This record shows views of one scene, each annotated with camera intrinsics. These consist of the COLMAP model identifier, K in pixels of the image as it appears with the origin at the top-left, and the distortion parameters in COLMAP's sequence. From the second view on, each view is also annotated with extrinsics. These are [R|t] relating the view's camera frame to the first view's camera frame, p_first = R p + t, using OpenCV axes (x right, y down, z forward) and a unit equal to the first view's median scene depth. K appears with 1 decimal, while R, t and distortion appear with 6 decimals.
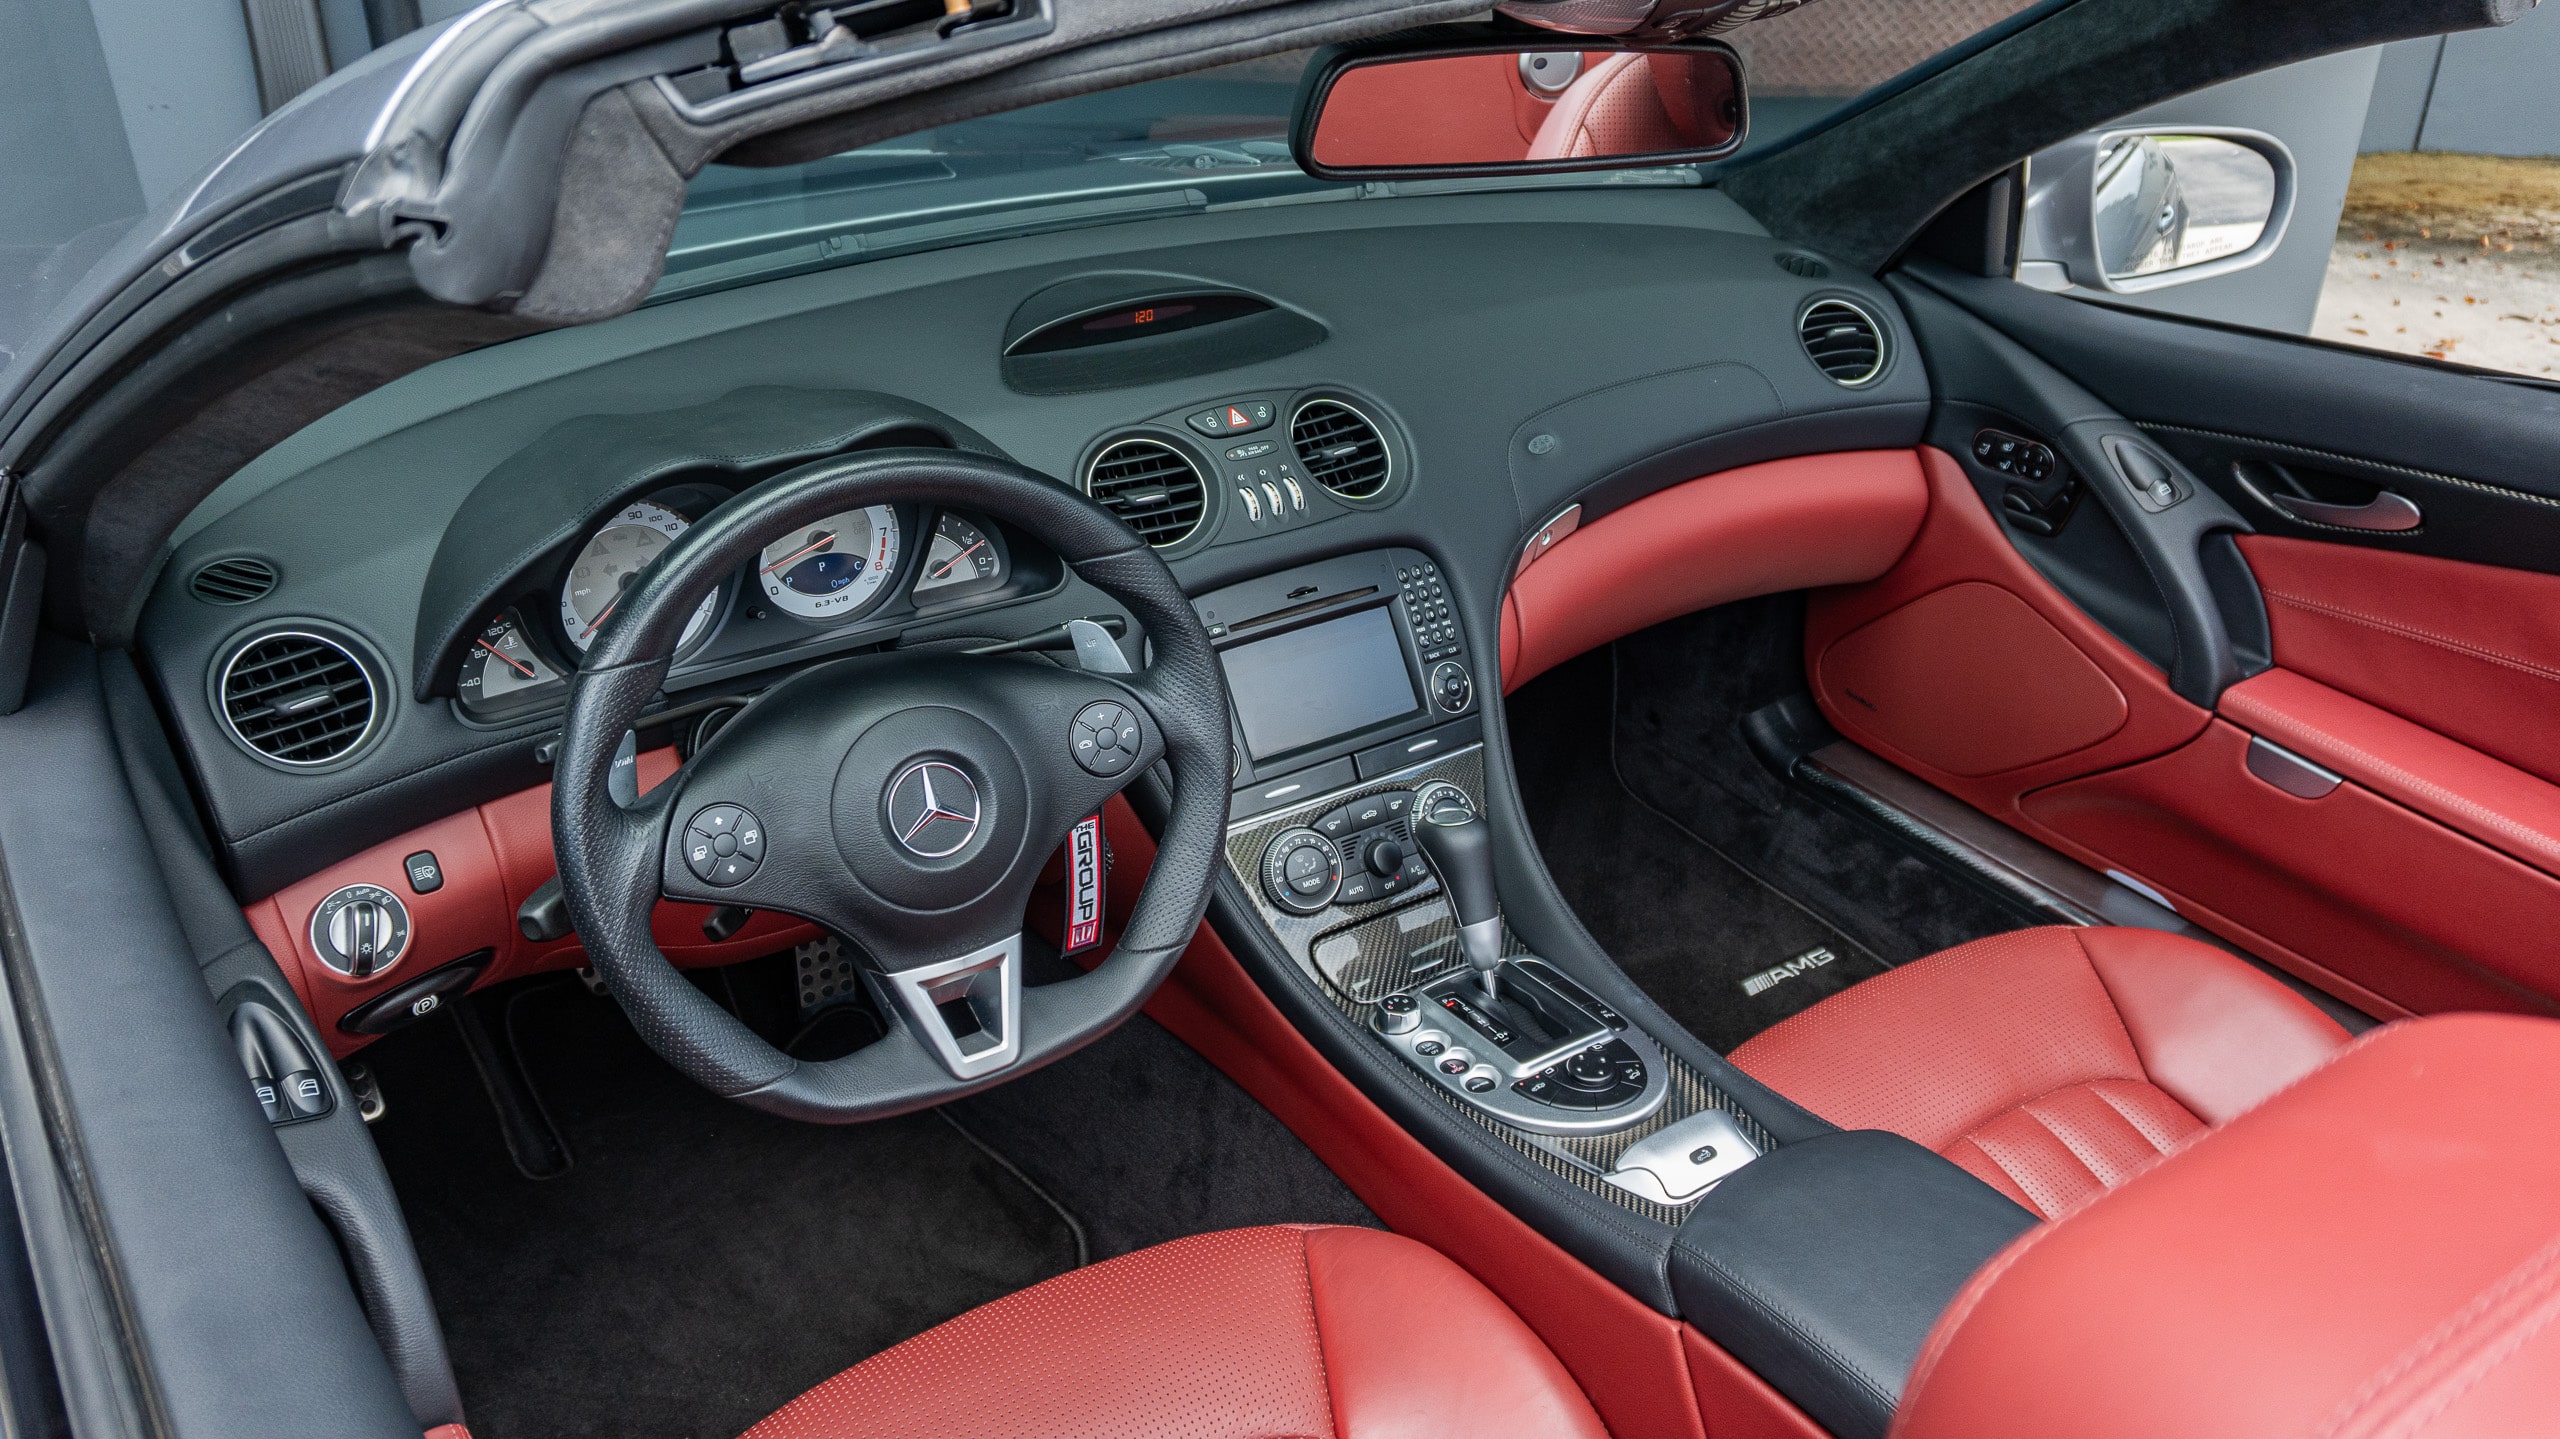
lens RADIAL K [[2003.9, 0, 1268.0], [0, 2003.9, 709.8], [0, 0, 1]] dist [0.004772, -0.000913]
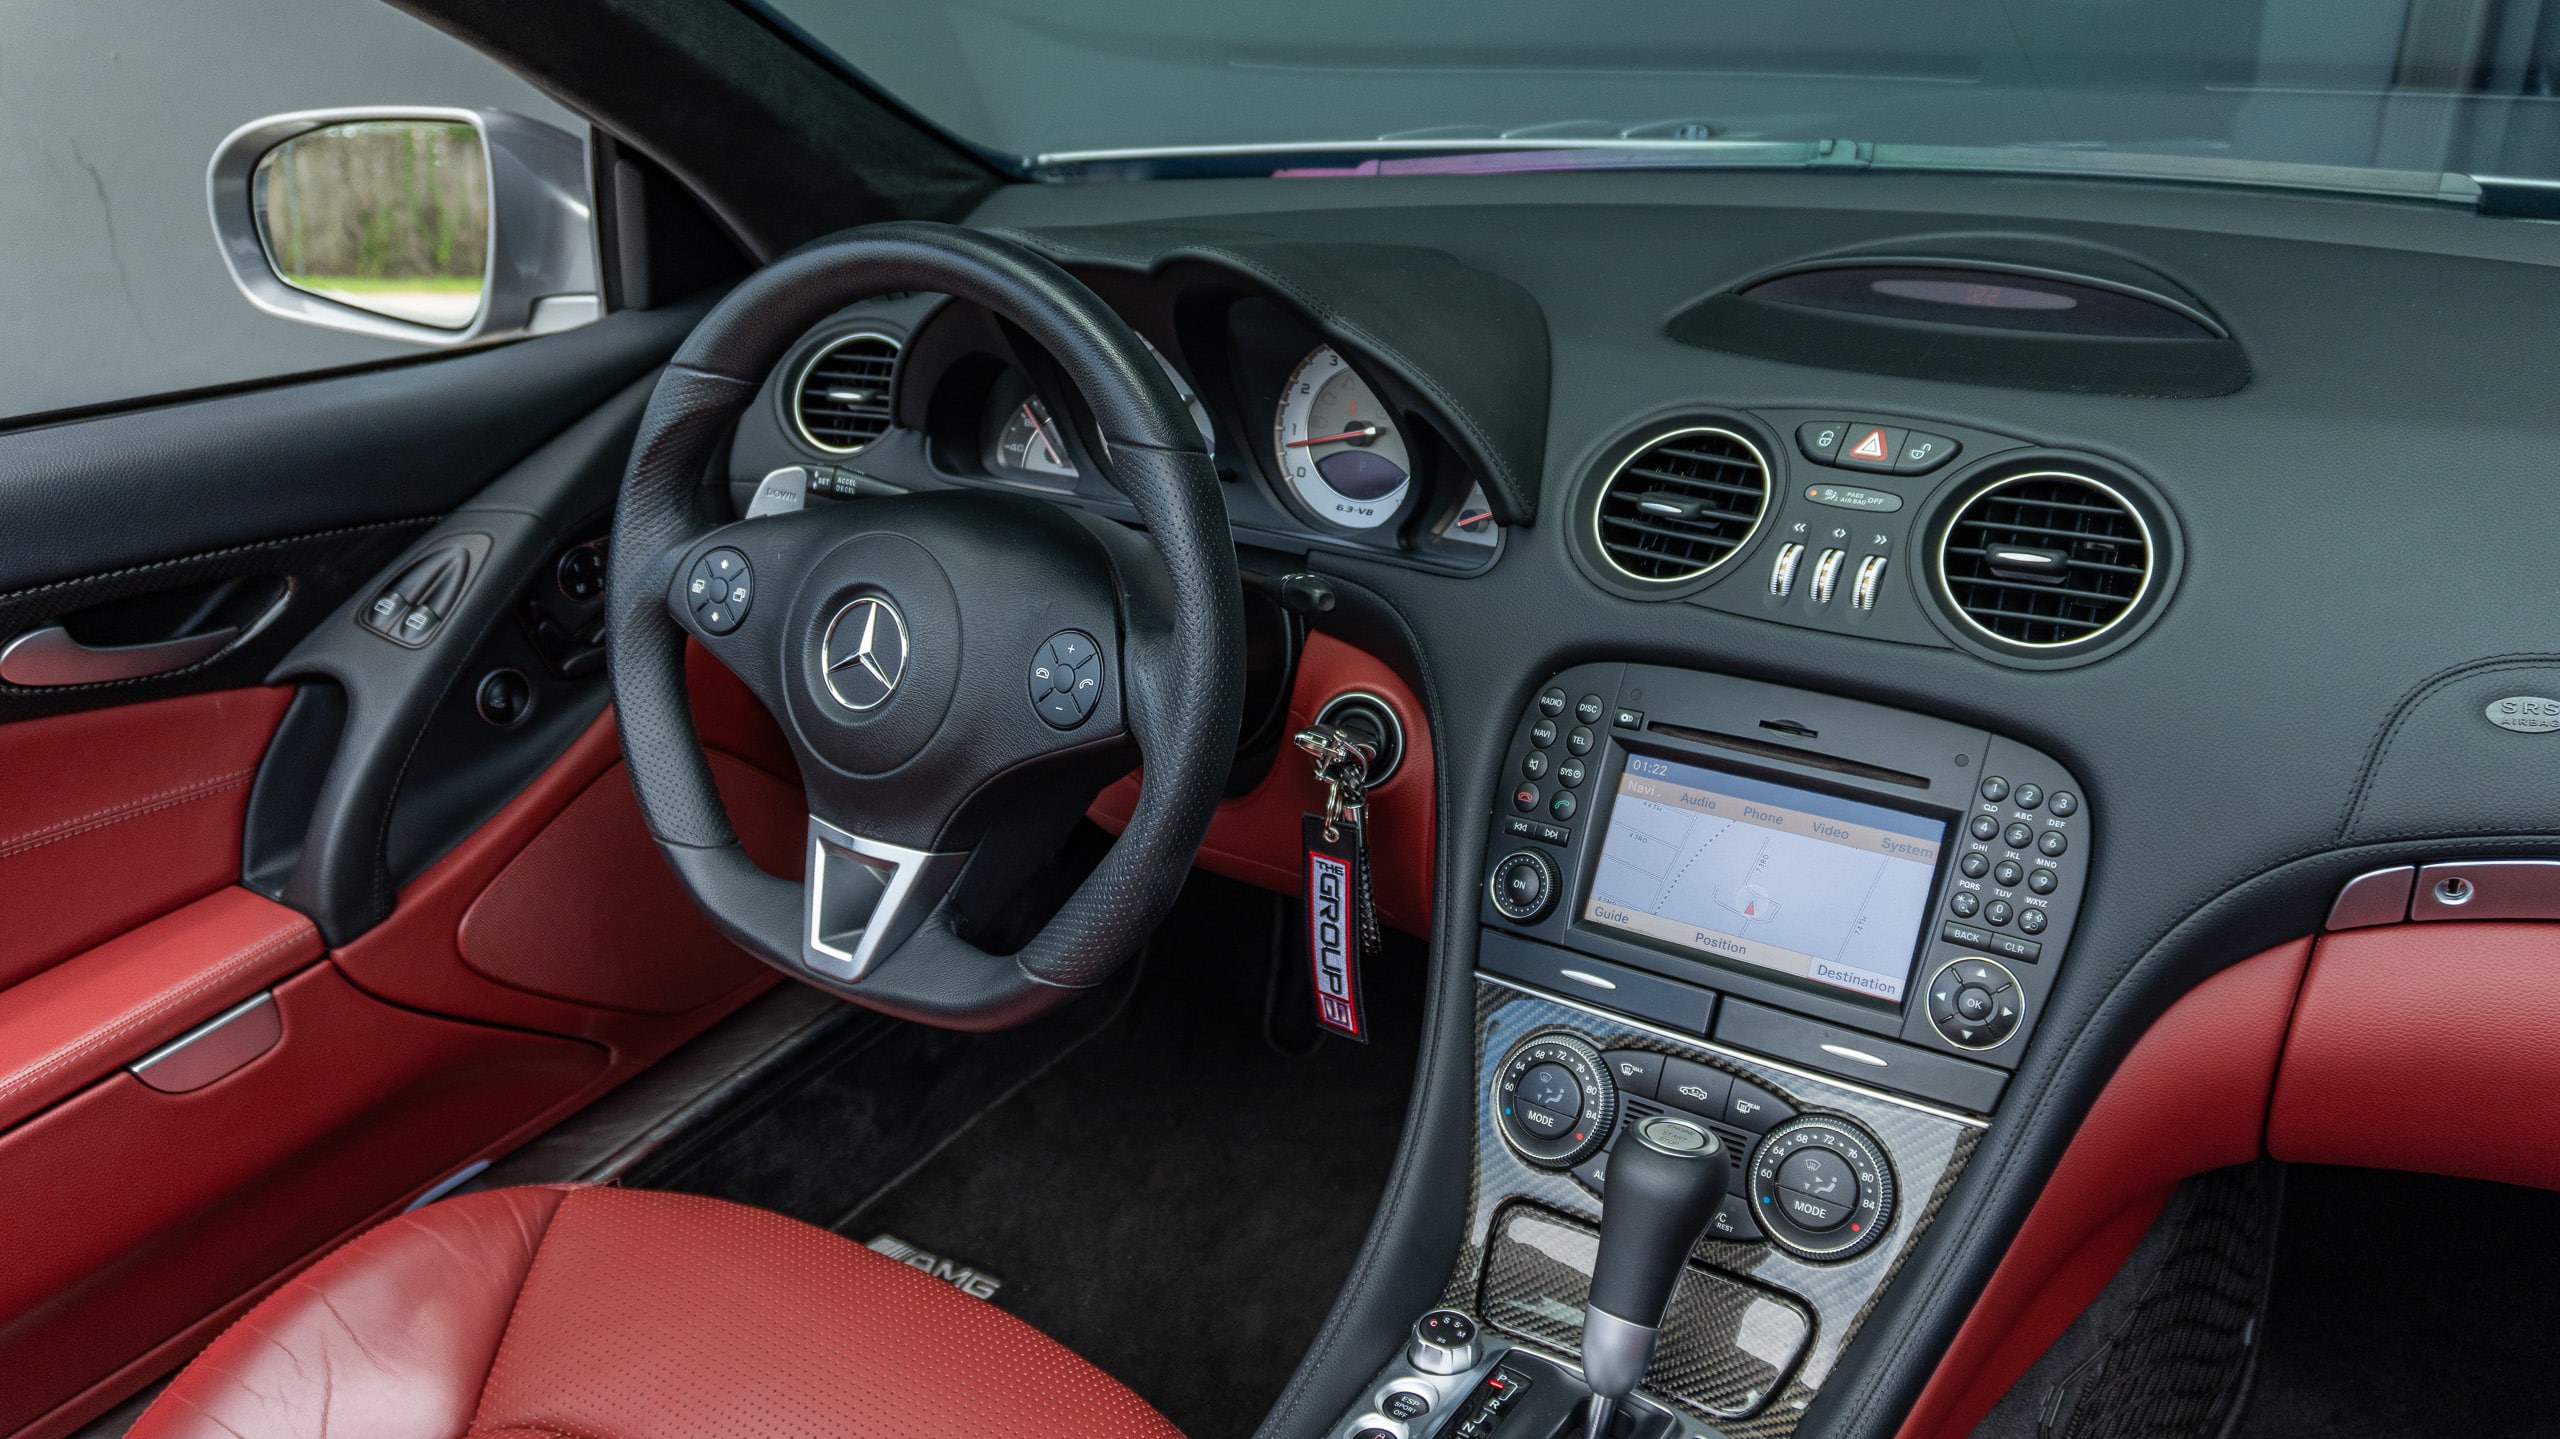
lens RADIAL K [[2035.4, 0, 1245.9], [0, 2035.4, 760.4], [0, 0, 1]] dist [-0.003789, -0.002866]
pose [[0.382153, 0.375218, -0.844494, 0.455003], [-0.386119, 0.895095, 0.222972, -0.116954], [0.839566, 0.240866, 0.486942, 0.519443]]
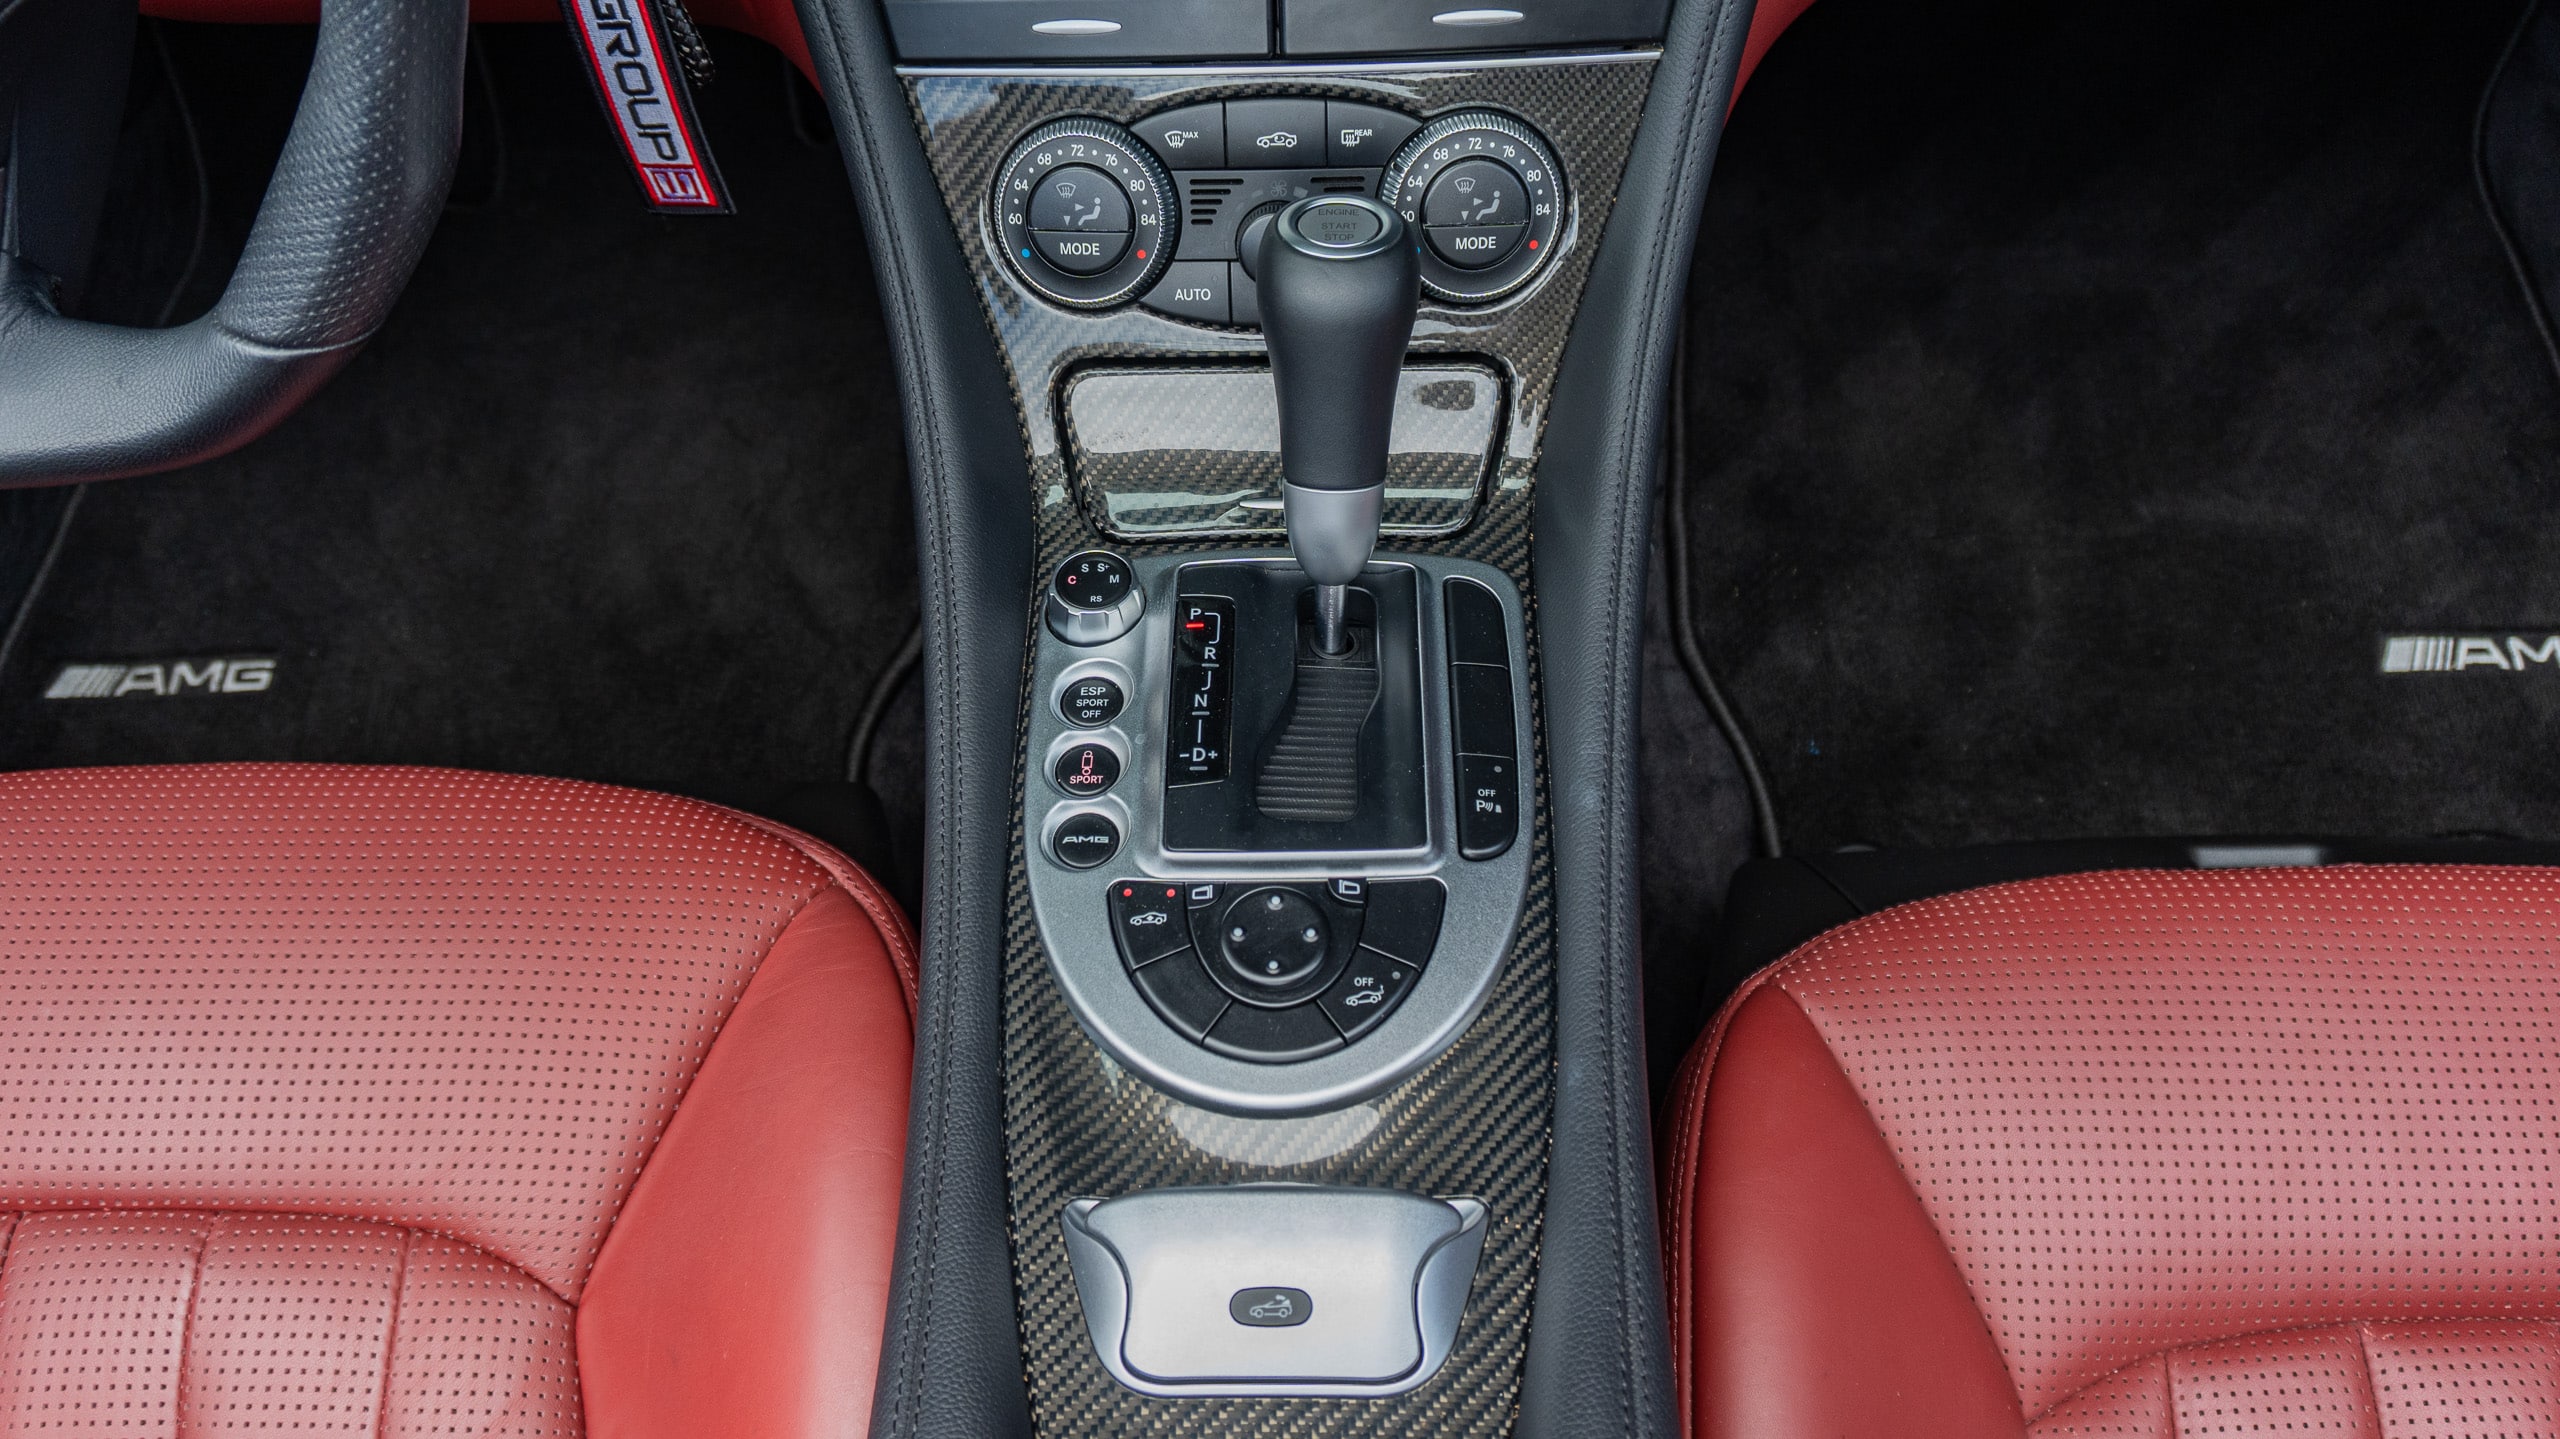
lens RADIAL K [[2003.9, 0, 1268.0], [0, 2003.9, 709.8], [0, 0, 1]] dist [0.004772, -0.000913]
pose [[0.826898, 0.442939, -0.346476, 0.238624], [-0.223409, 0.824161, 0.520430, -0.067932], [0.516070, -0.352936, 0.780453, 0.572982]]
